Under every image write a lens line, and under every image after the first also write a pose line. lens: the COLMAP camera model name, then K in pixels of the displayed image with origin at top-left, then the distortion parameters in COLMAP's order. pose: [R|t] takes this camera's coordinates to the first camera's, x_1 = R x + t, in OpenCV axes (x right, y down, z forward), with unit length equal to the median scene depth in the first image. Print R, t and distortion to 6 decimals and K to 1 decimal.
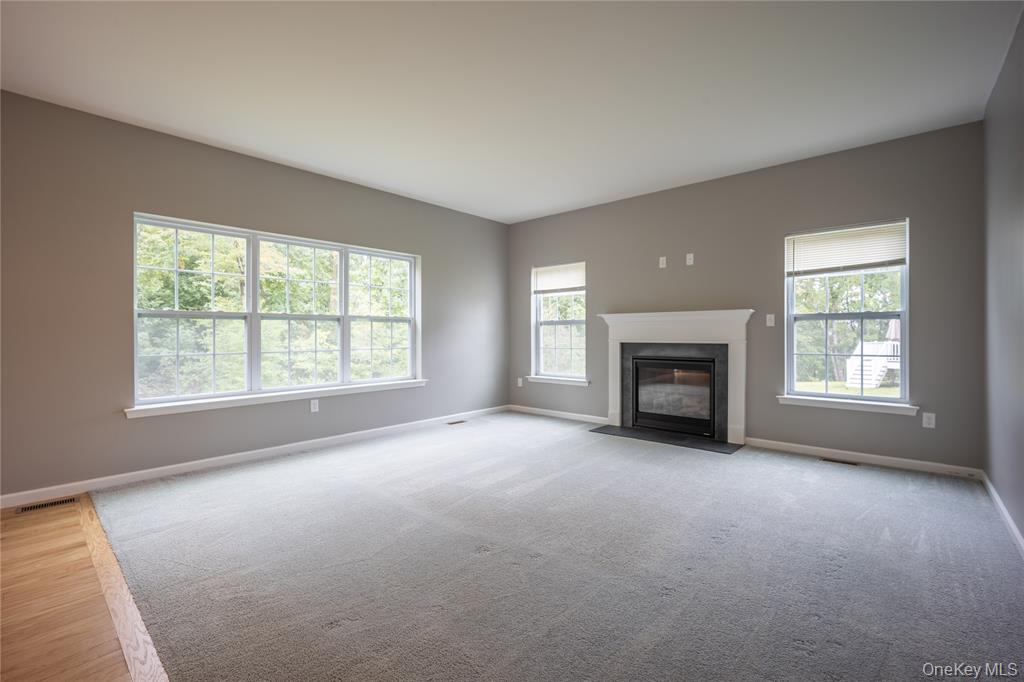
lens RADIAL K [[450.9, 0, 508.4], [0, 450.9, 336.2], [0, 0, 1]] dist [-0.007148, 0.001317]
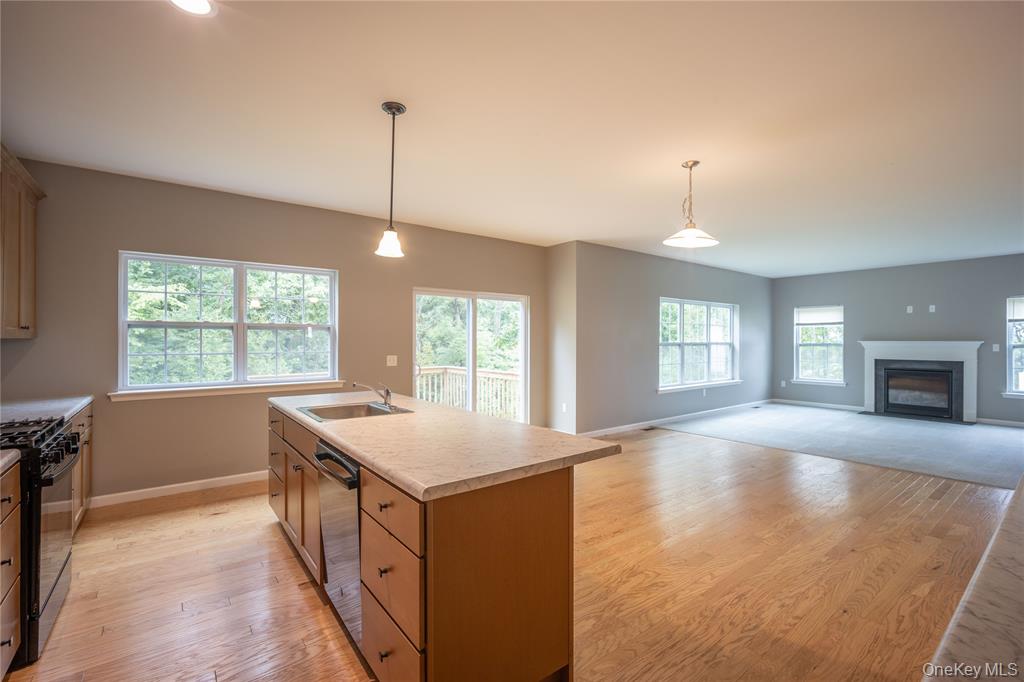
lens RADIAL K [[450.9, 0, 516.6], [0, 450.9, 341.8], [0, 0, 1]] dist [-0.007148, 0.001317]
pose [[0.985406, 0.004073, -0.170170, -0.748963], [-0.004748, 0.999982, -0.003561, -0.035661], [0.170152, 0.004317, 0.985408, -0.795821]]
